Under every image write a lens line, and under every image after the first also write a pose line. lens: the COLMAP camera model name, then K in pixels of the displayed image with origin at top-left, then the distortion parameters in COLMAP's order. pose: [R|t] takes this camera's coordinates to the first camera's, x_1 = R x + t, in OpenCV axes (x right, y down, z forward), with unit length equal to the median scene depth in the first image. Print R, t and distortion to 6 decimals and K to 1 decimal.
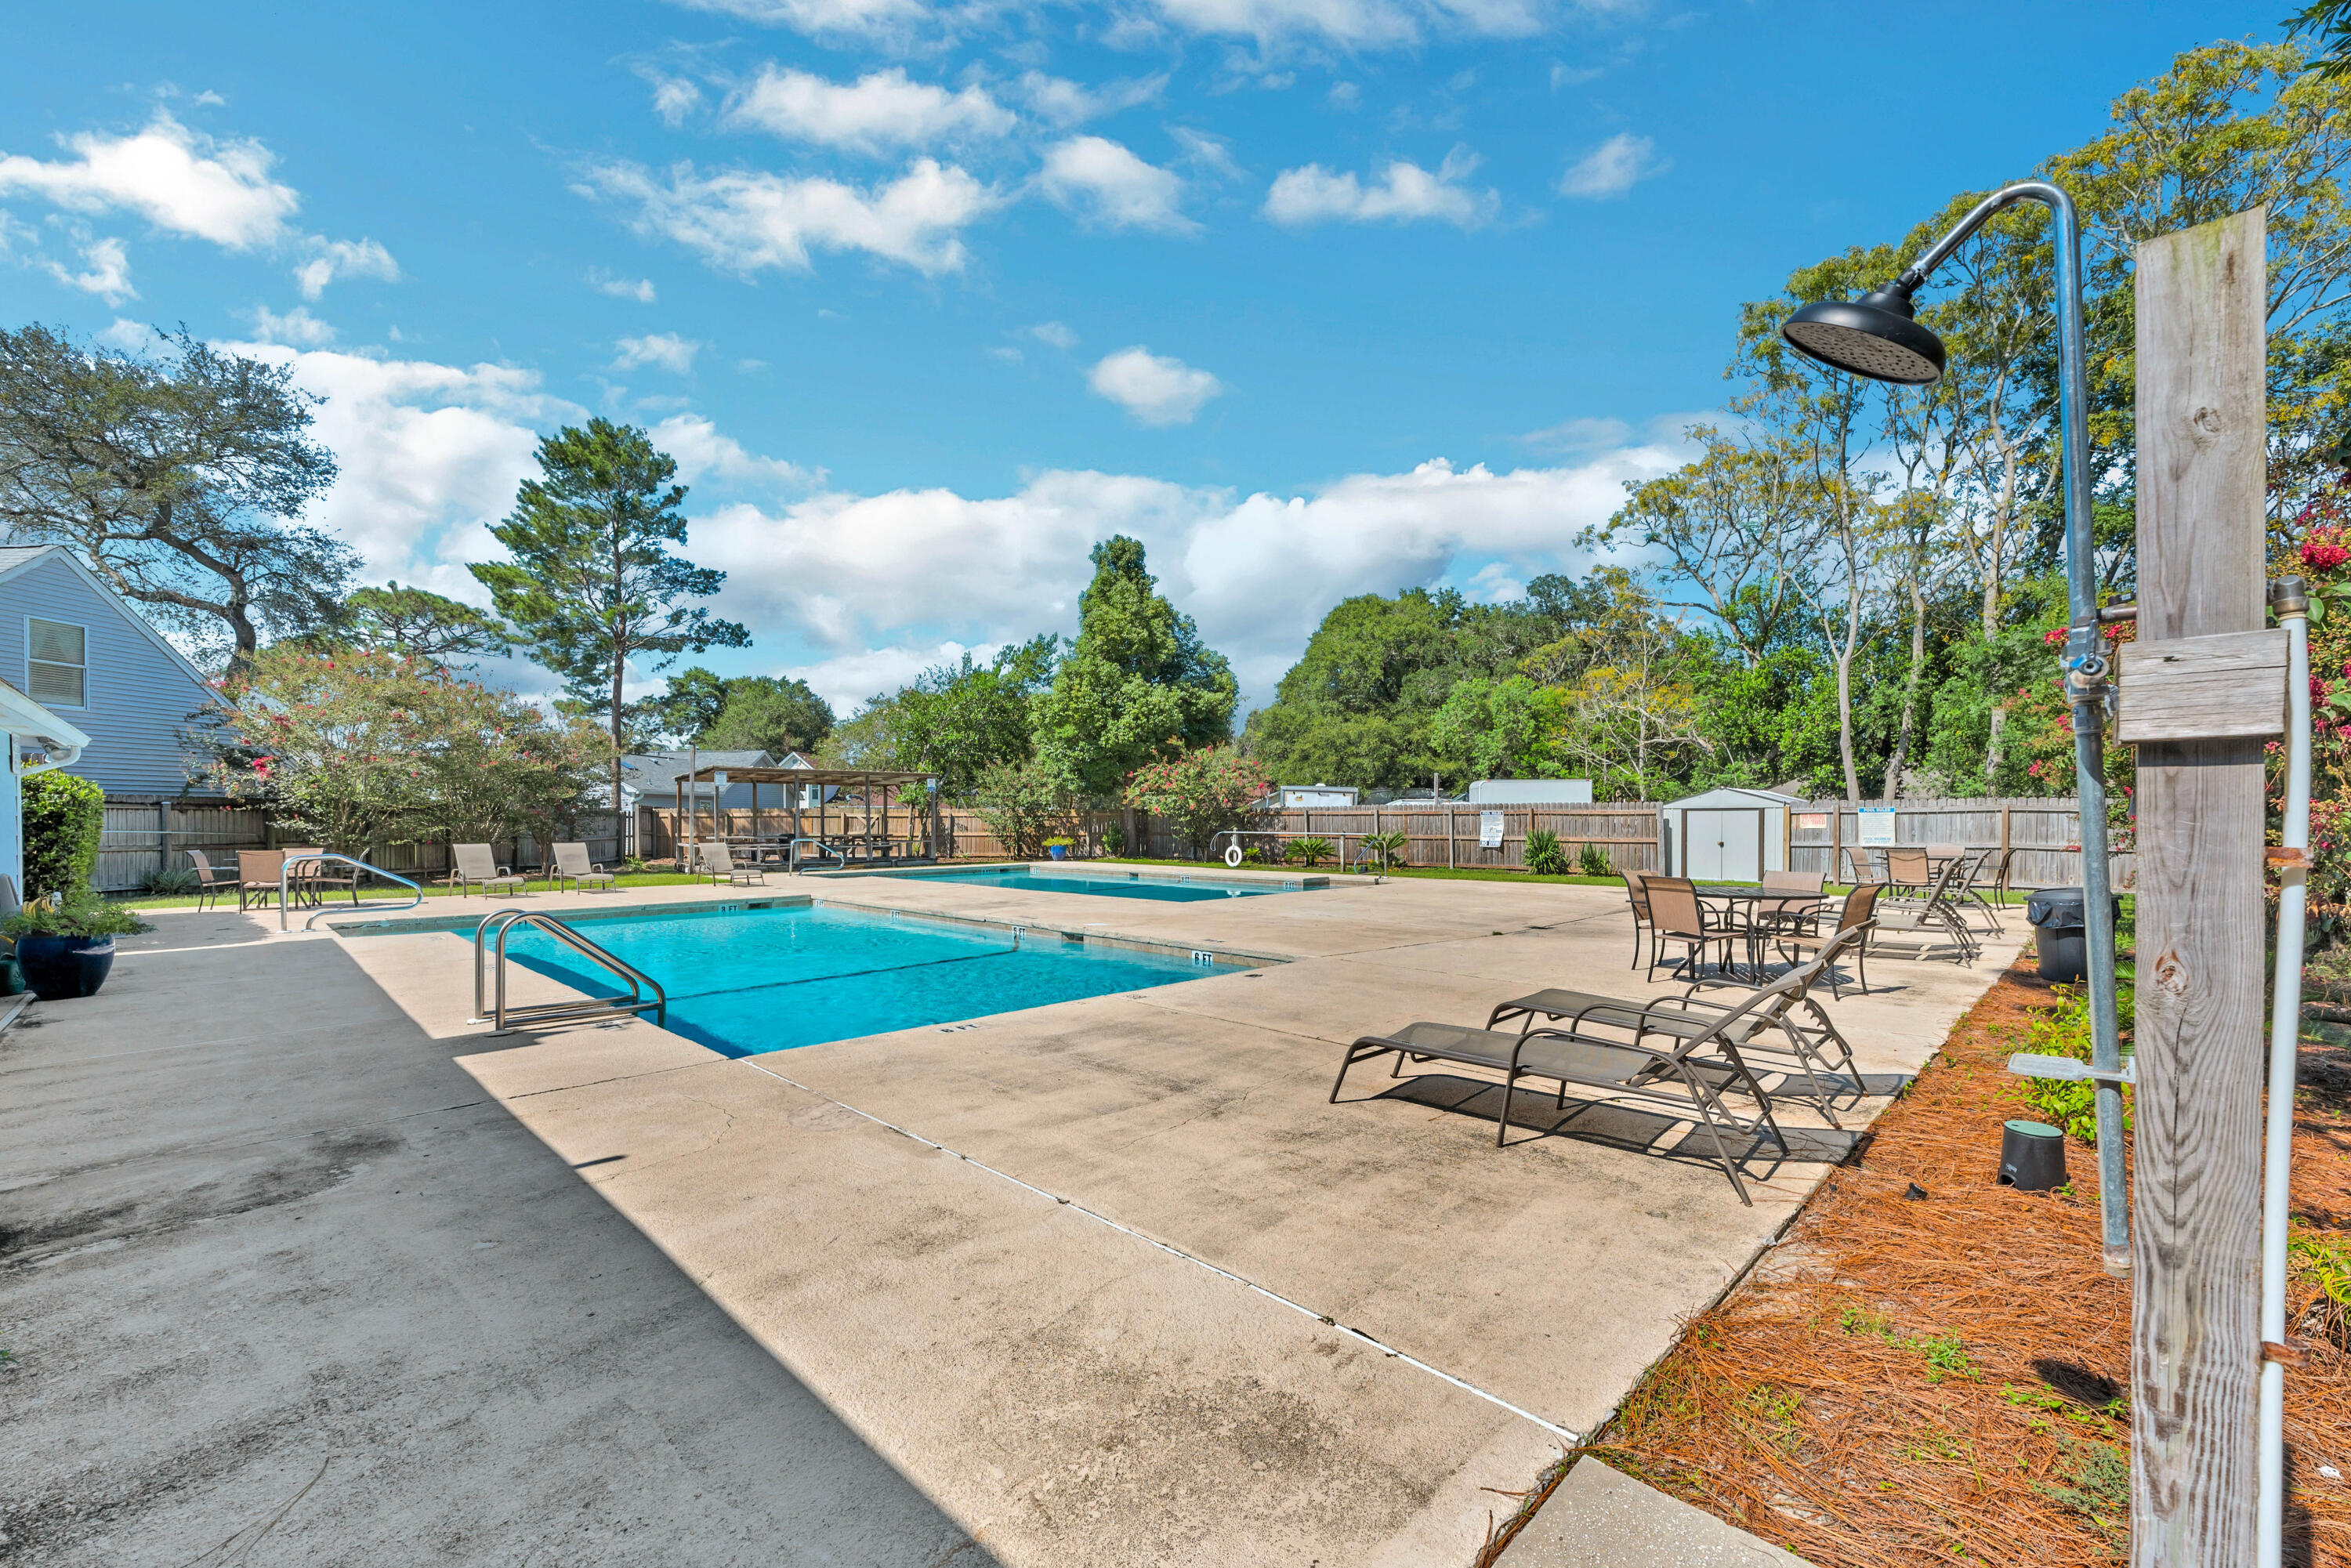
lens RADIAL K [[962.0, 0, 1170.0], [0, 962.0, 823.2], [0, 0, 1]] dist [-0.000260, 0.000124]
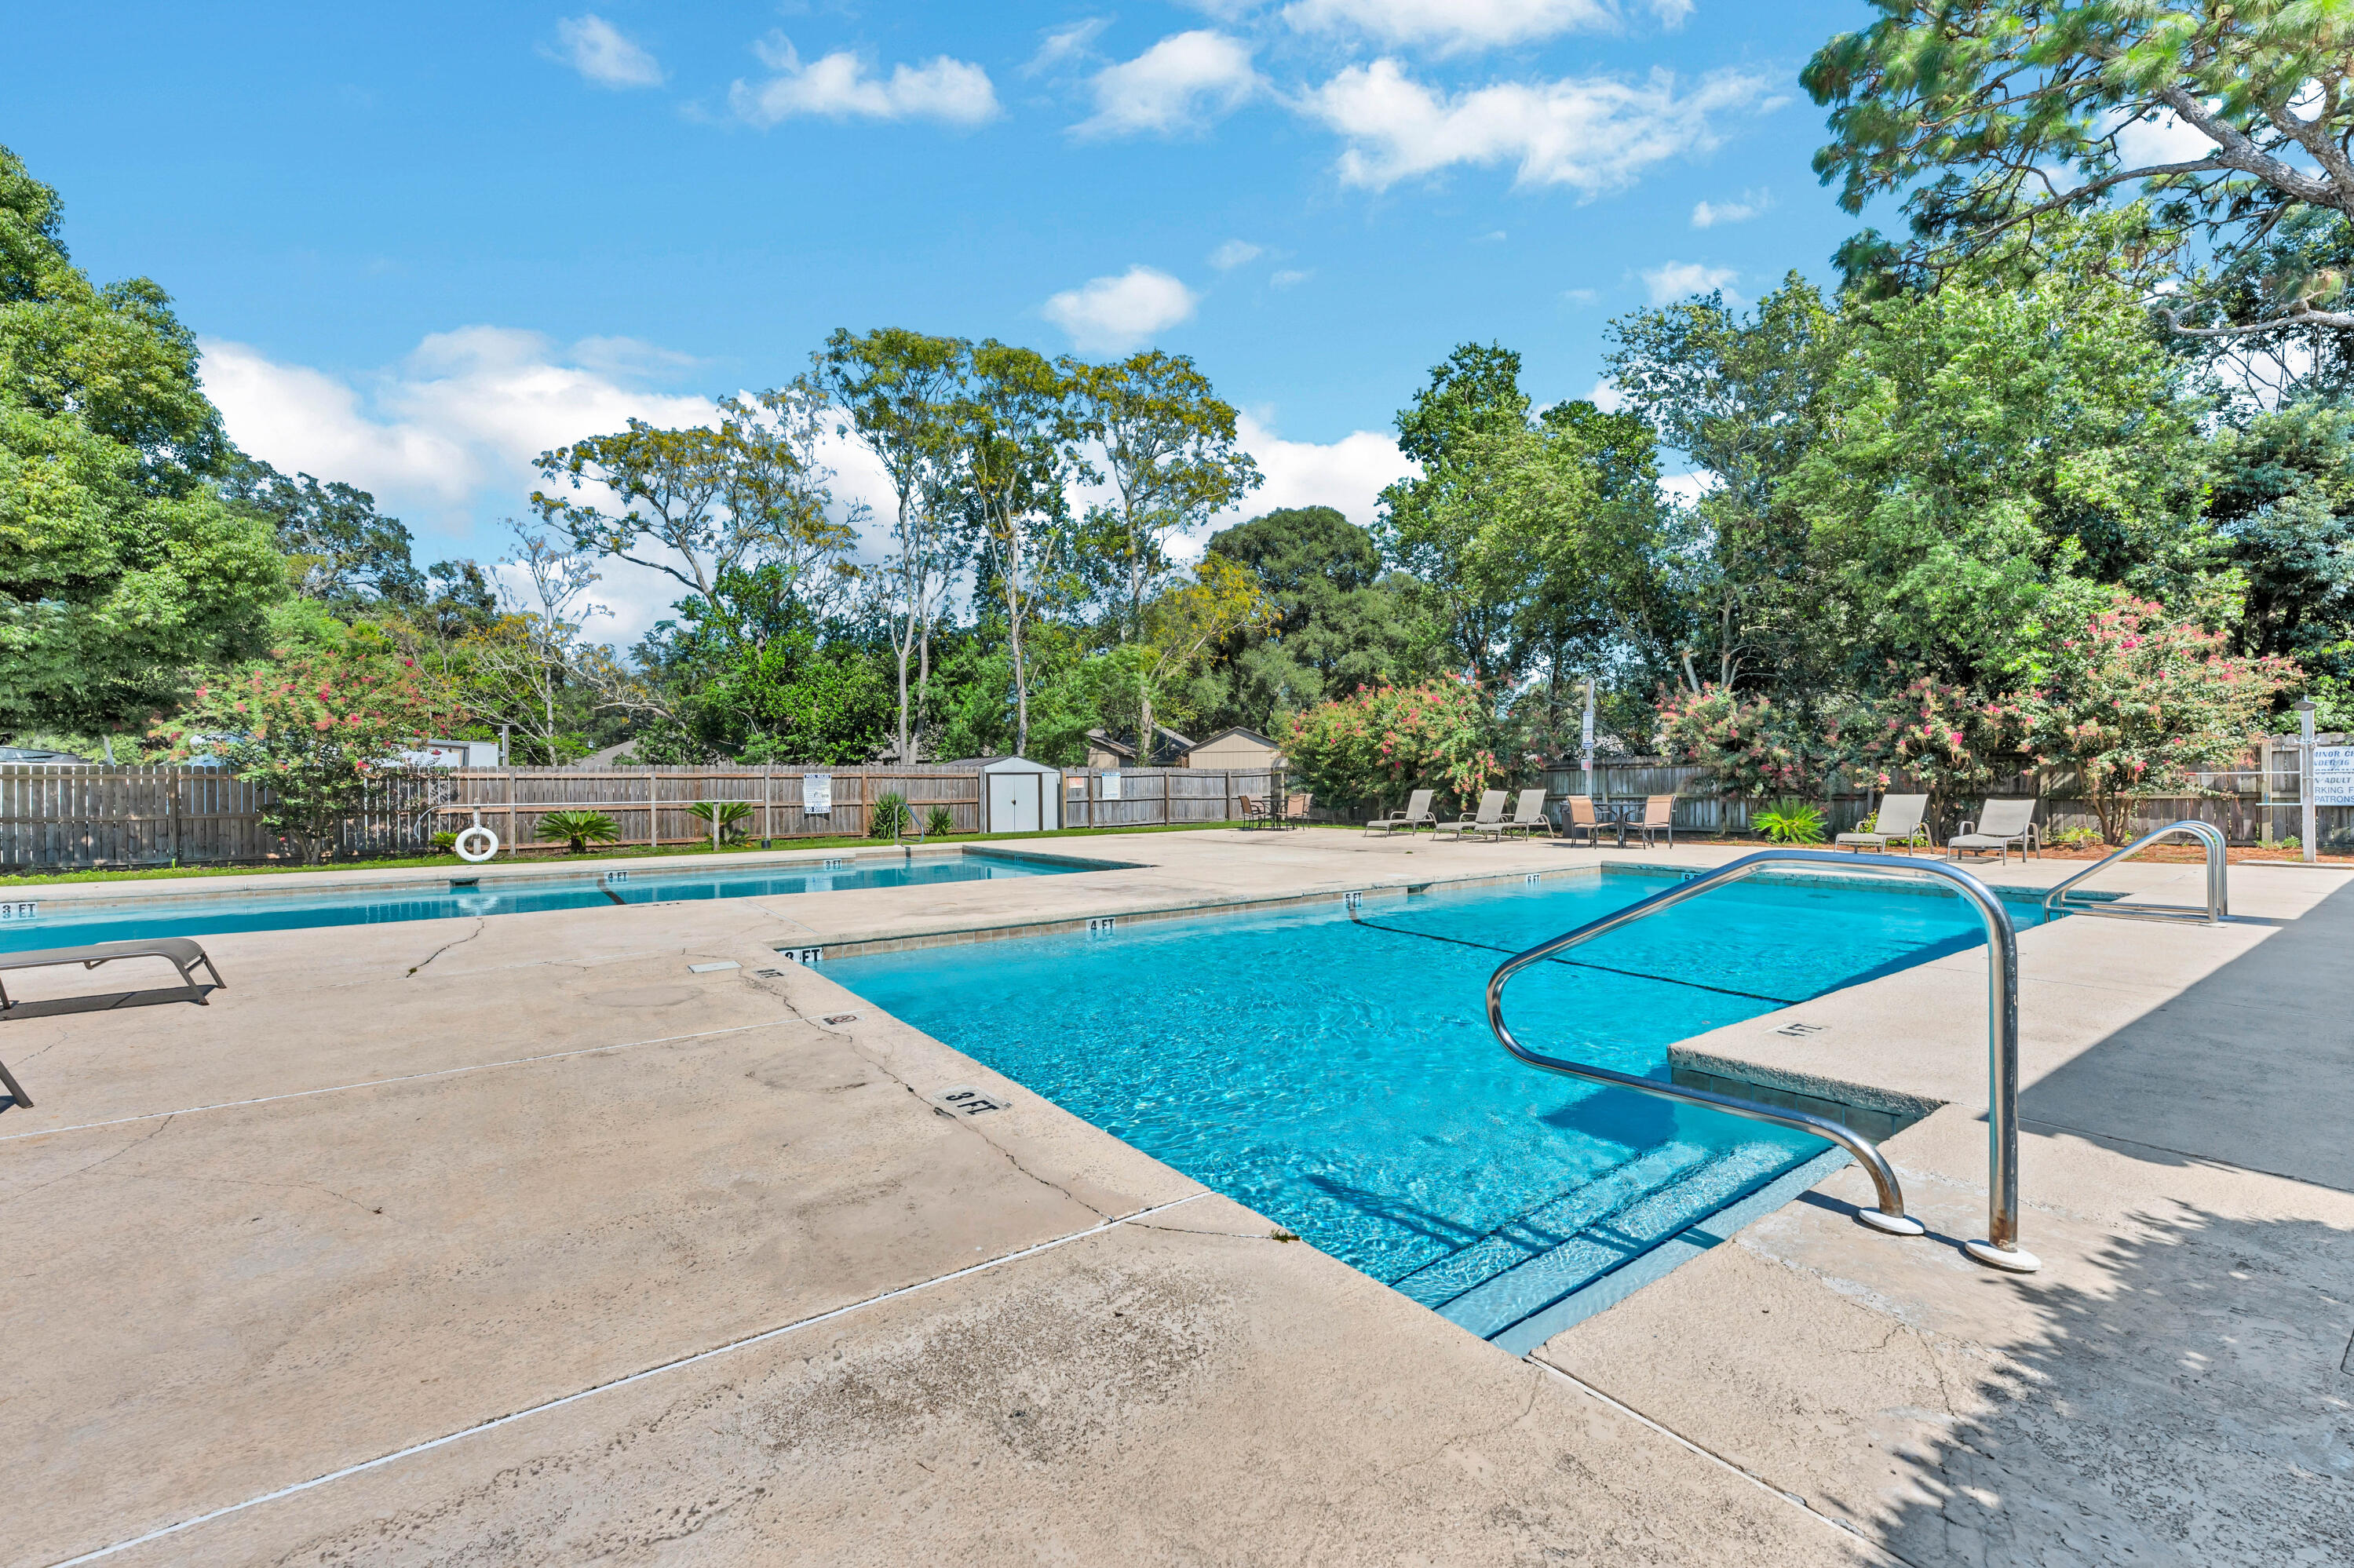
lens RADIAL K [[960.5, 0, 1176.1], [0, 960.5, 788.4], [0, 0, 1]] dist [-0.000047, -0.000127]
pose [[0.168149, -0.002776, 0.985758, -0.419369], [0.015778, 0.999876, 0.000125, 0.005099], [-0.985635, 0.015532, 0.168172, 0.414509]]
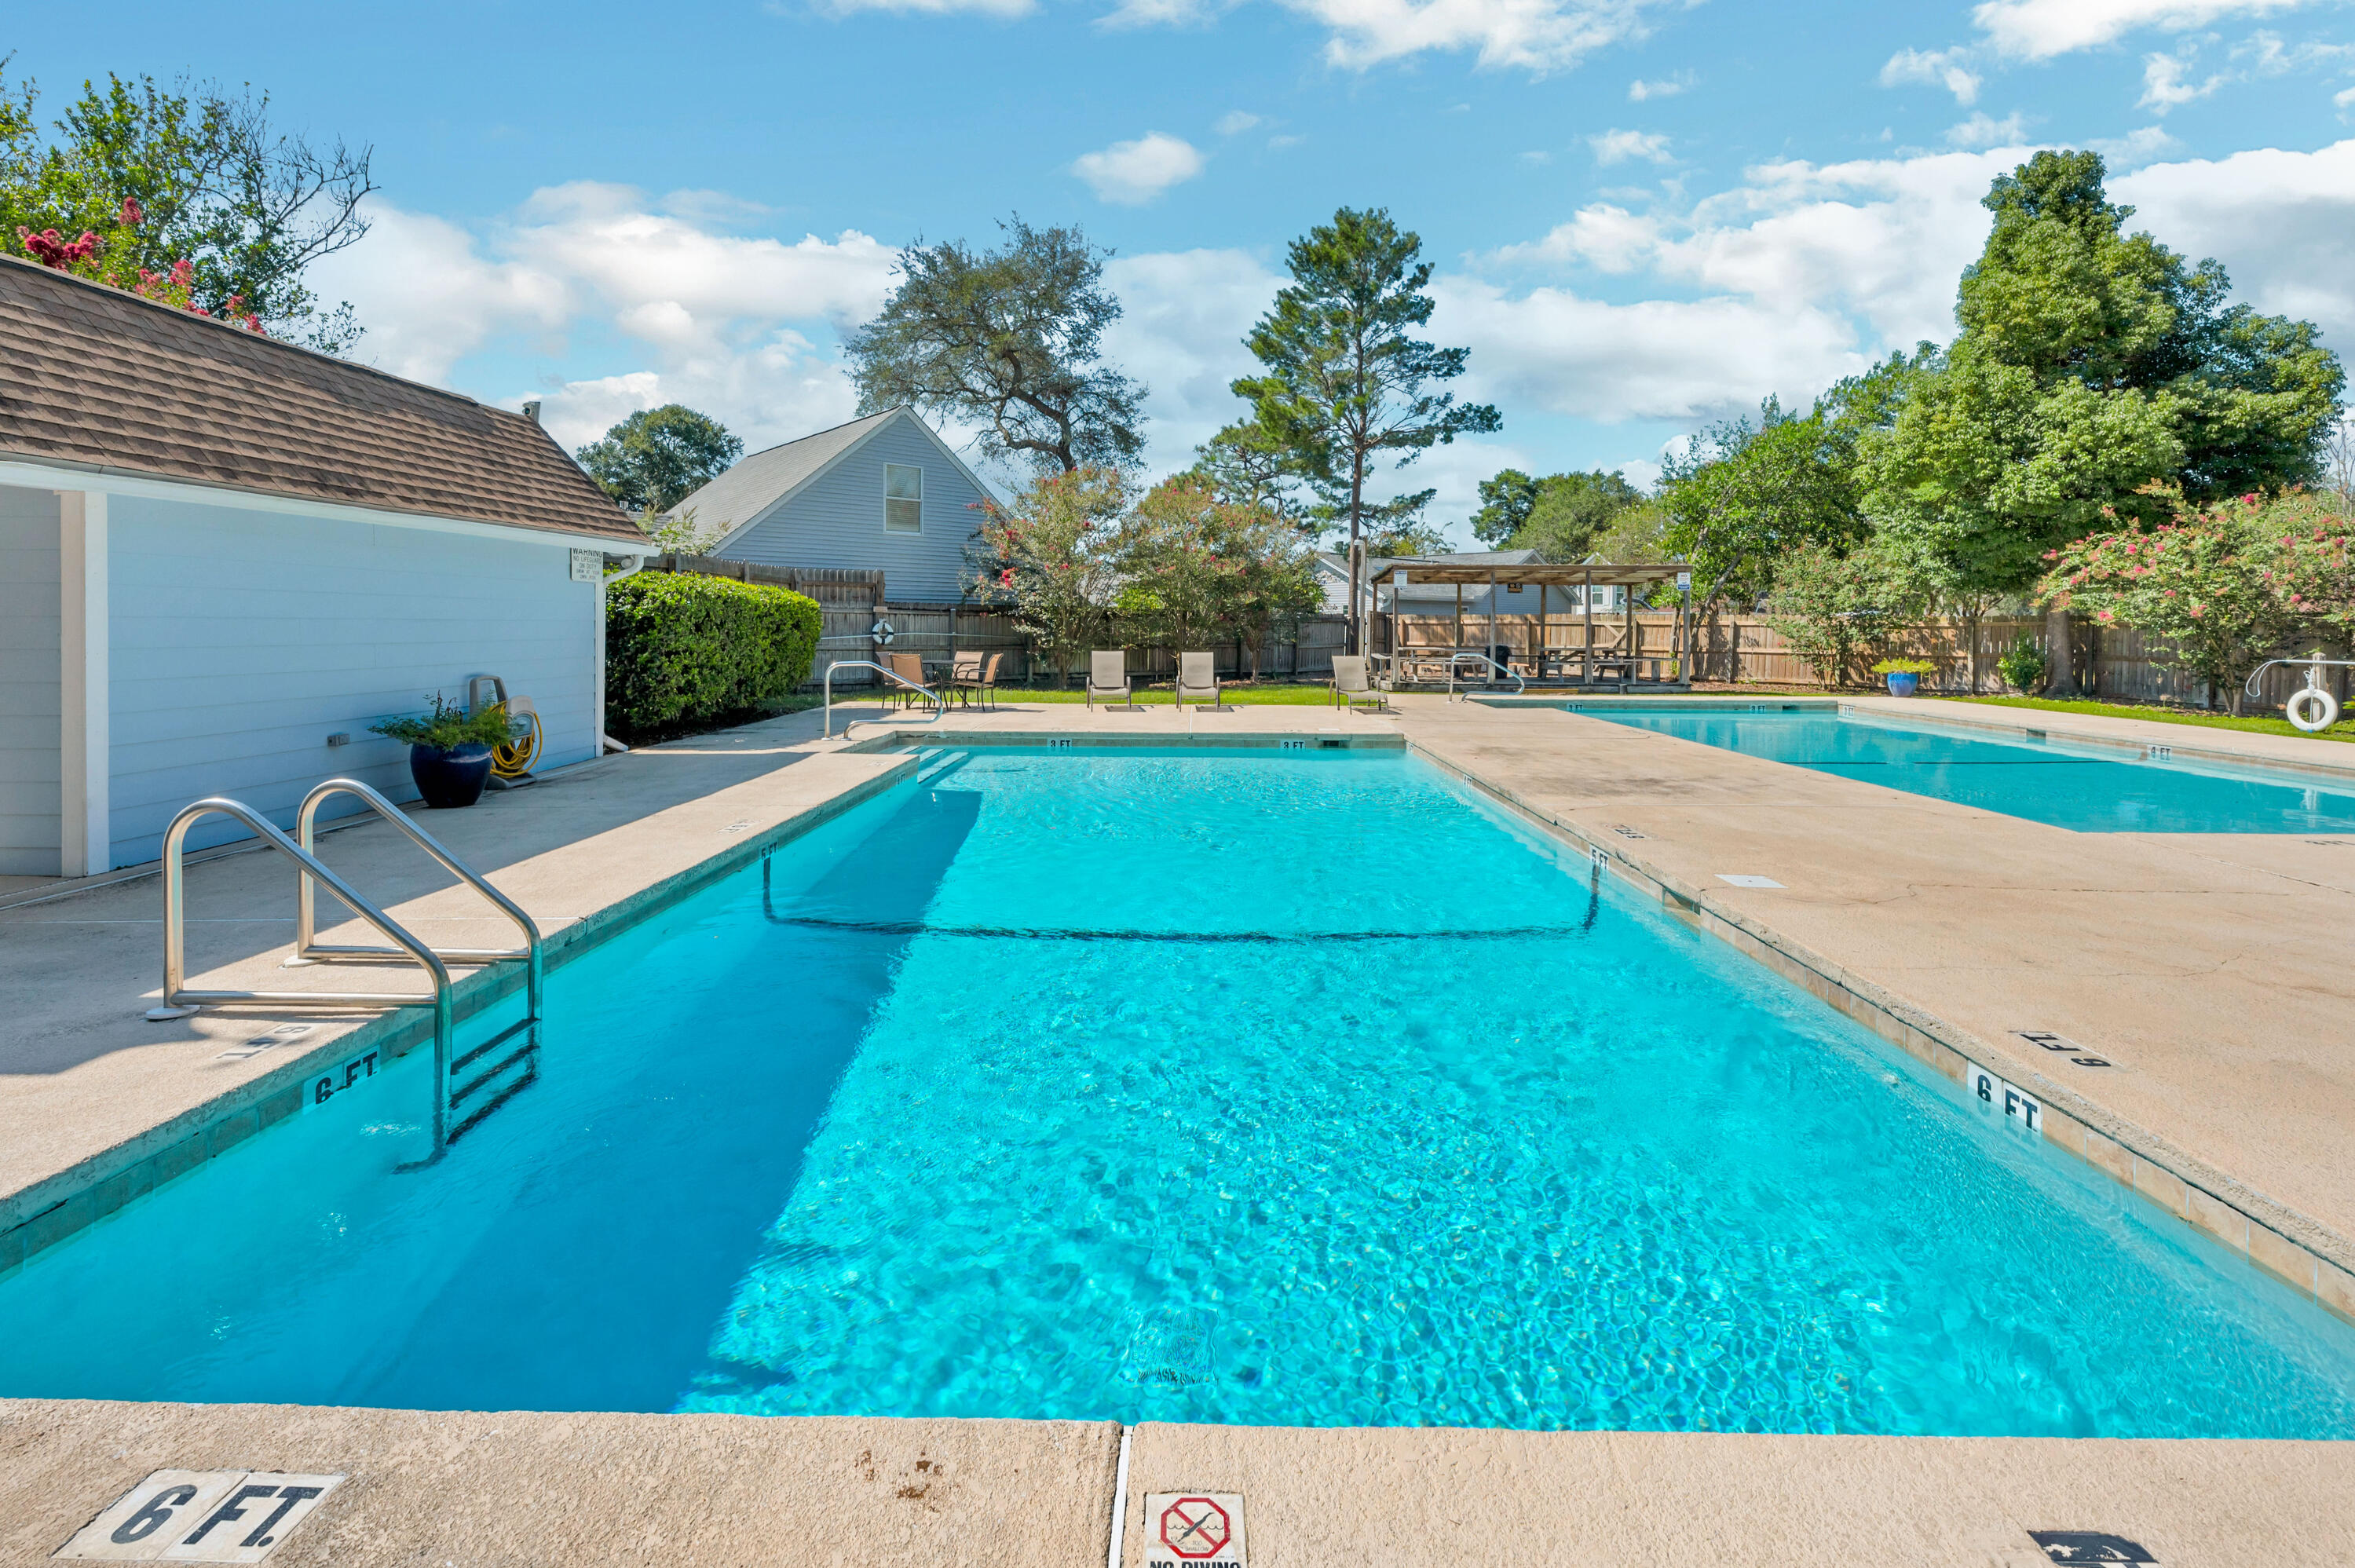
lens RADIAL K [[1003.3, 0, 1188.3], [0, 1003.3, 646.1], [0, 0, 1]] dist [-0.000416, 0.000146]
pose [[0.700468, 0.021954, -0.713346, 0.025884], [-0.010799, 0.999738, 0.020164, -0.002557], [0.713602, -0.006421, 0.700522, 0.200222]]
